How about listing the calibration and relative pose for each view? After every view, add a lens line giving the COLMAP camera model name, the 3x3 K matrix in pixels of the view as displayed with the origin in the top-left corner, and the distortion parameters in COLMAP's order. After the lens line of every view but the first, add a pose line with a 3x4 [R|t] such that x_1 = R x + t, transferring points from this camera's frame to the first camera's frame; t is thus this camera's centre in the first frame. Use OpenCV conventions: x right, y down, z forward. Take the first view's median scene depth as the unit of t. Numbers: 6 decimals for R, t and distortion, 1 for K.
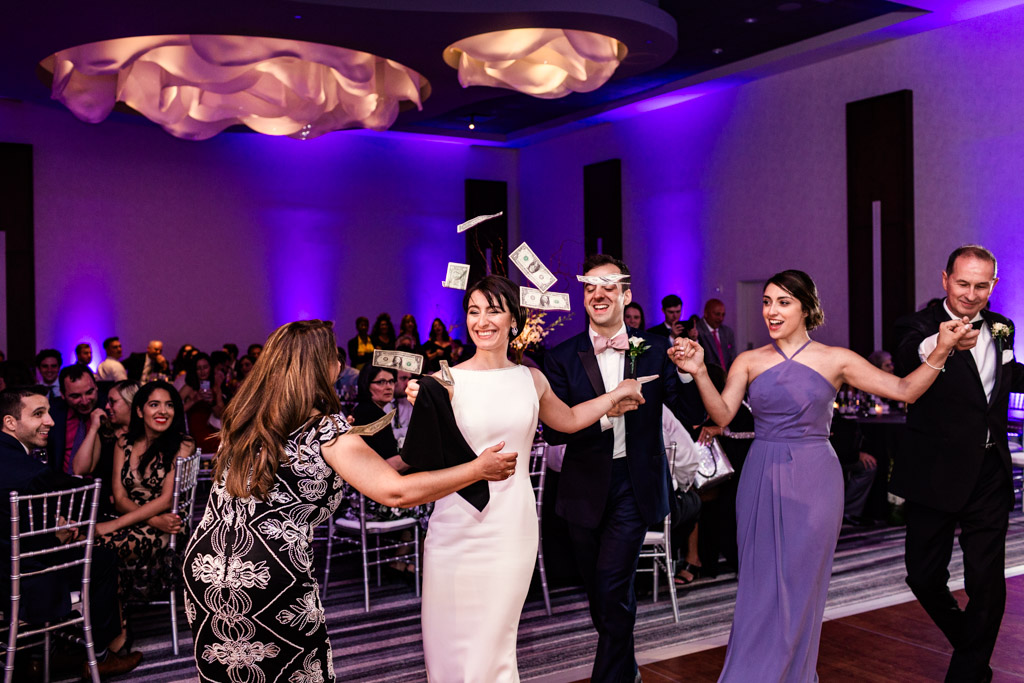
lens RADIAL K [[1041.9, 0, 507.2], [0, 1041.9, 339.6], [0, 0, 1]] dist [-0.002616, 0.000000]
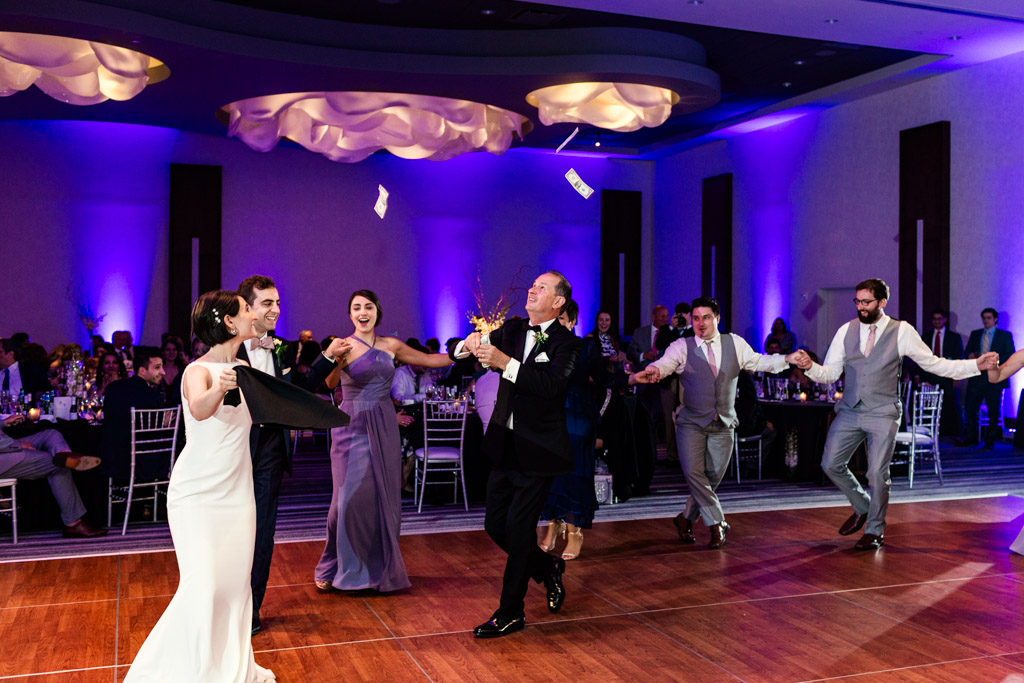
lens RADIAL K [[1041.9, 0, 516.2], [0, 1041.9, 334.1], [0, 0, 1]] dist [-0.002616, 0.000000]
pose [[0.984598, 0.022658, -0.173361, 0.125714], [-0.022979, 0.999736, 0.000158, -0.000617], [0.173319, 0.003828, 0.984858, -0.173818]]
